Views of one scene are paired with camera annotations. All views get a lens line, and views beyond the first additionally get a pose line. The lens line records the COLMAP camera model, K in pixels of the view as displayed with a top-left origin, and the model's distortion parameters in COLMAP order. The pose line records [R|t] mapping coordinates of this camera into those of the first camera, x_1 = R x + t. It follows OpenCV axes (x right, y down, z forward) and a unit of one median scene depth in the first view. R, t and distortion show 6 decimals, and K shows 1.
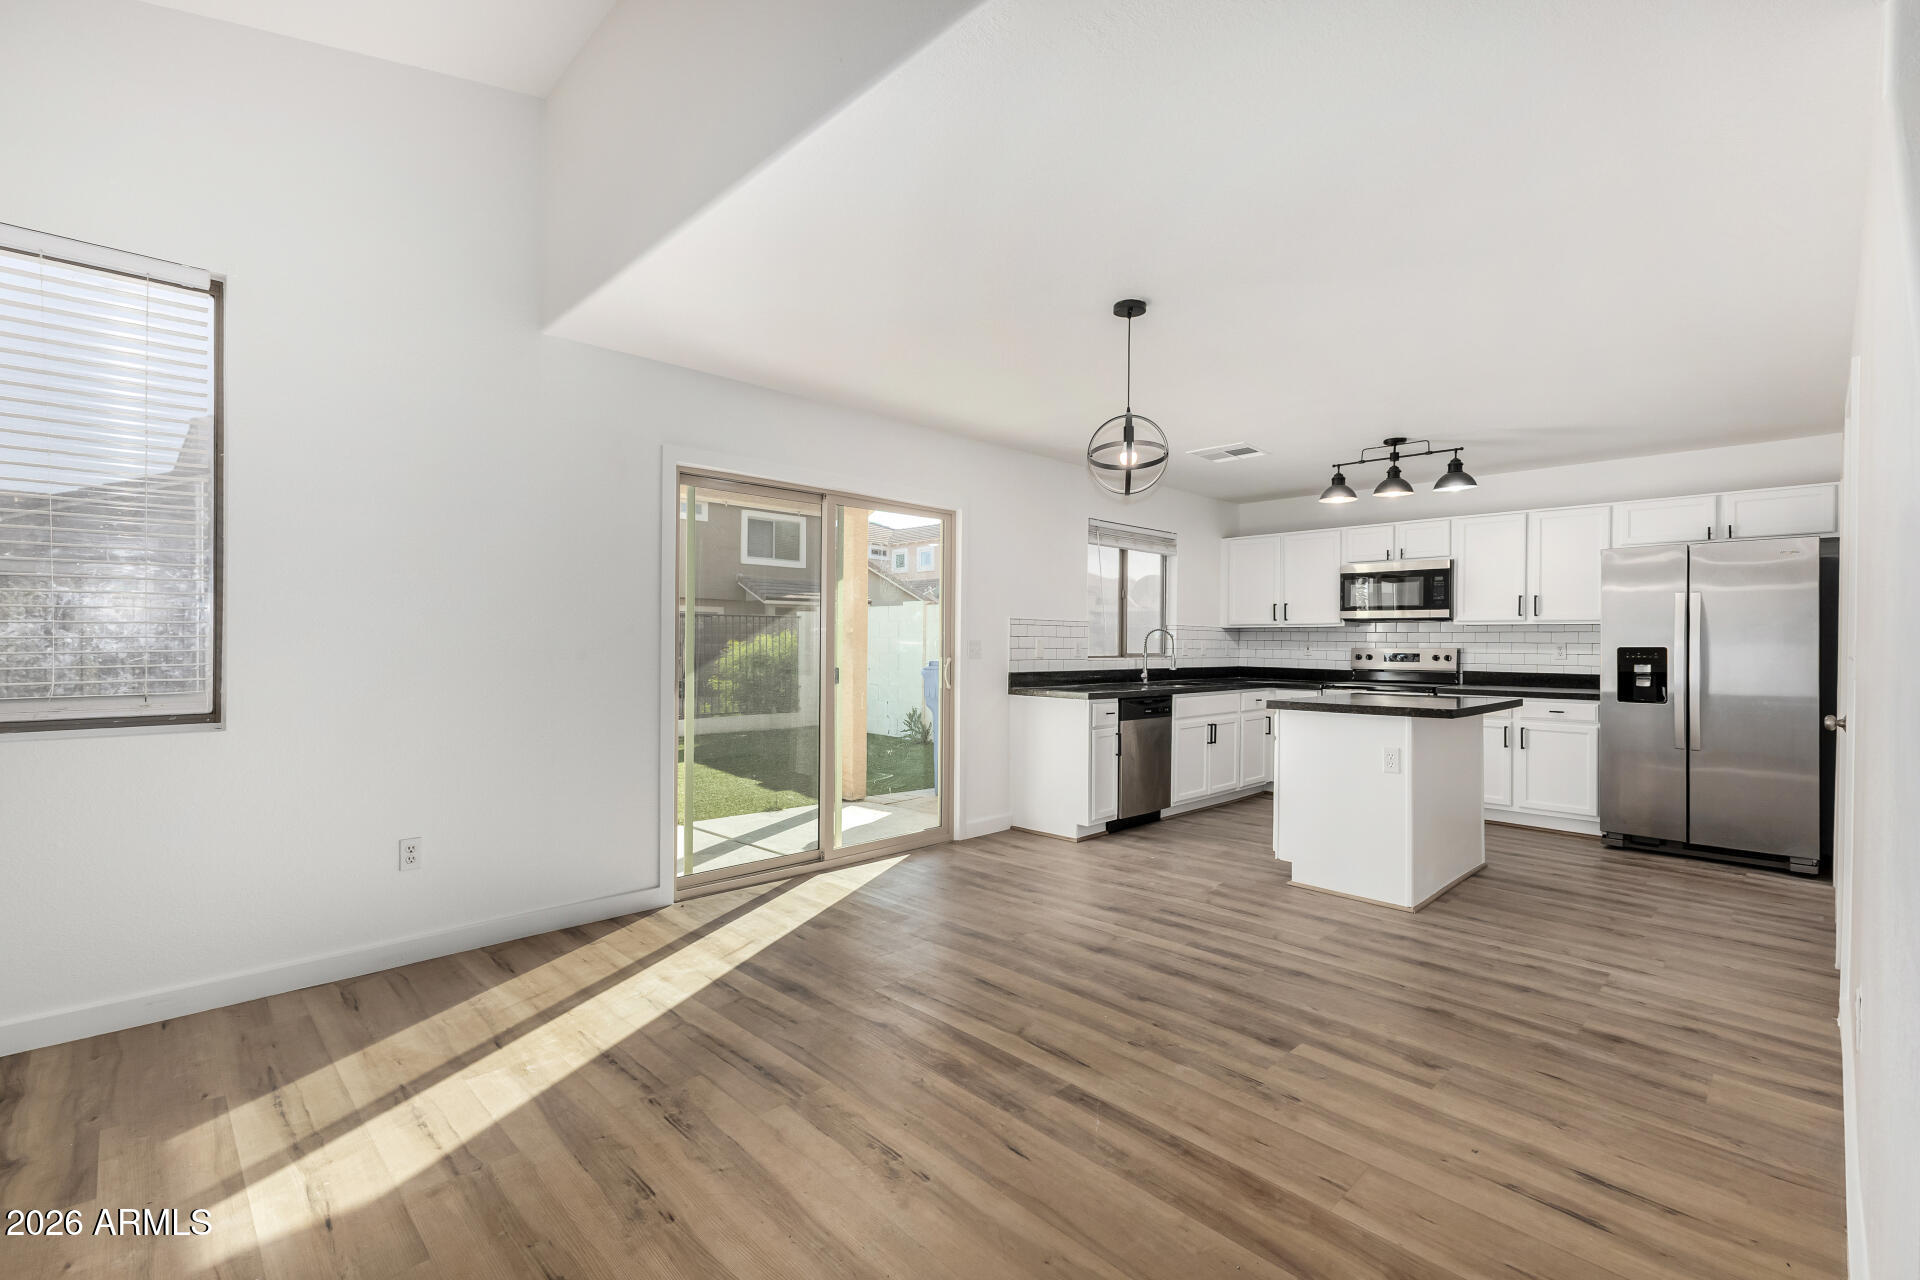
lens RADIAL K [[837.6, 0, 970.1], [0, 837.6, 651.9], [0, 0, 1]] dist [0.019071, -0.003699]
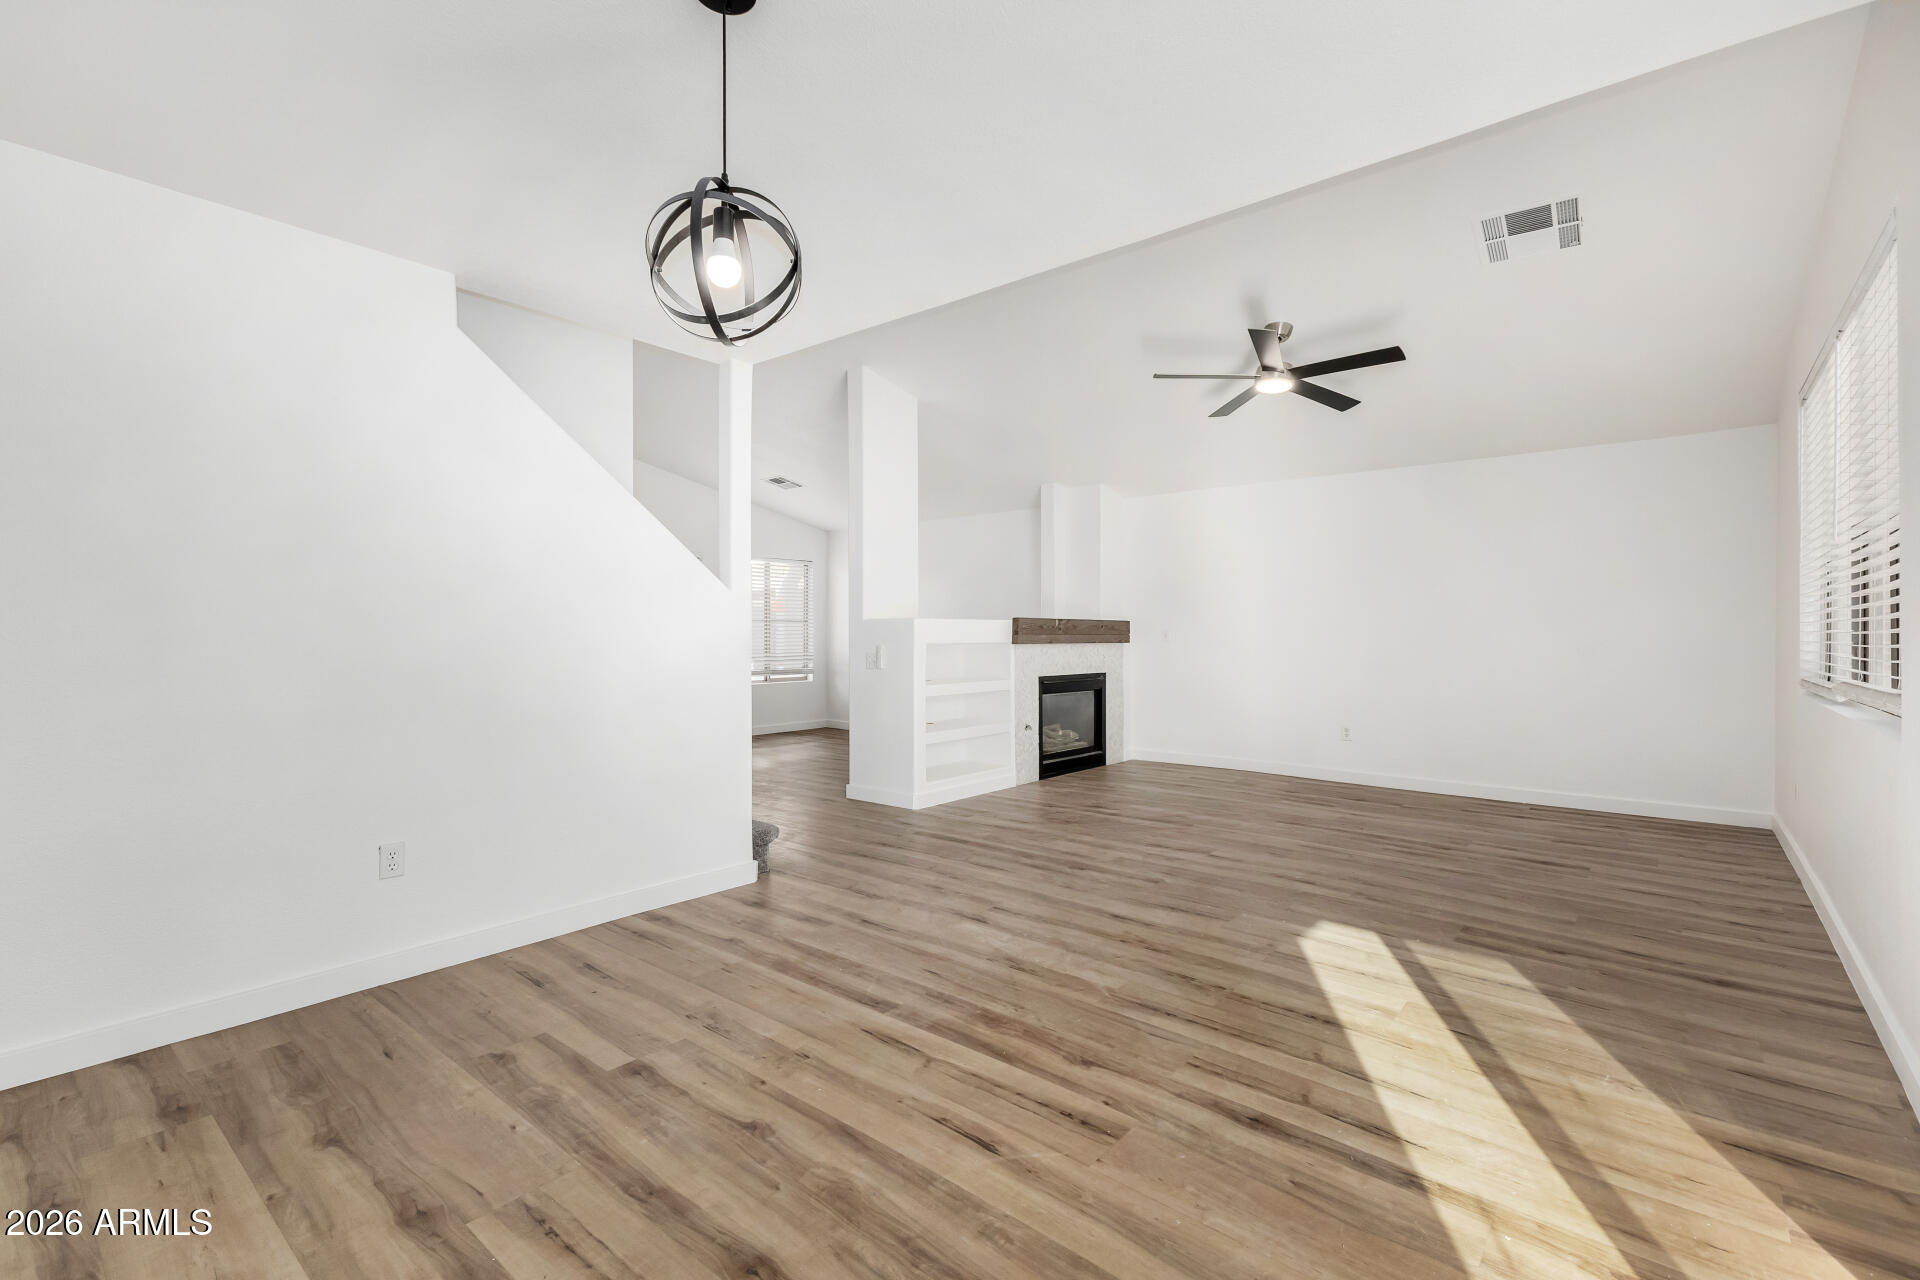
lens RADIAL K [[837.6, 0, 956.8], [0, 837.6, 640.0], [0, 0, 1]] dist [0.019071, -0.003699]
pose [[-0.996346, -0.008136, -0.085019, 0.089025], [-0.009220, 0.999881, 0.012368, 0.001006], [0.084908, 0.013106, -0.996303, 1.542241]]
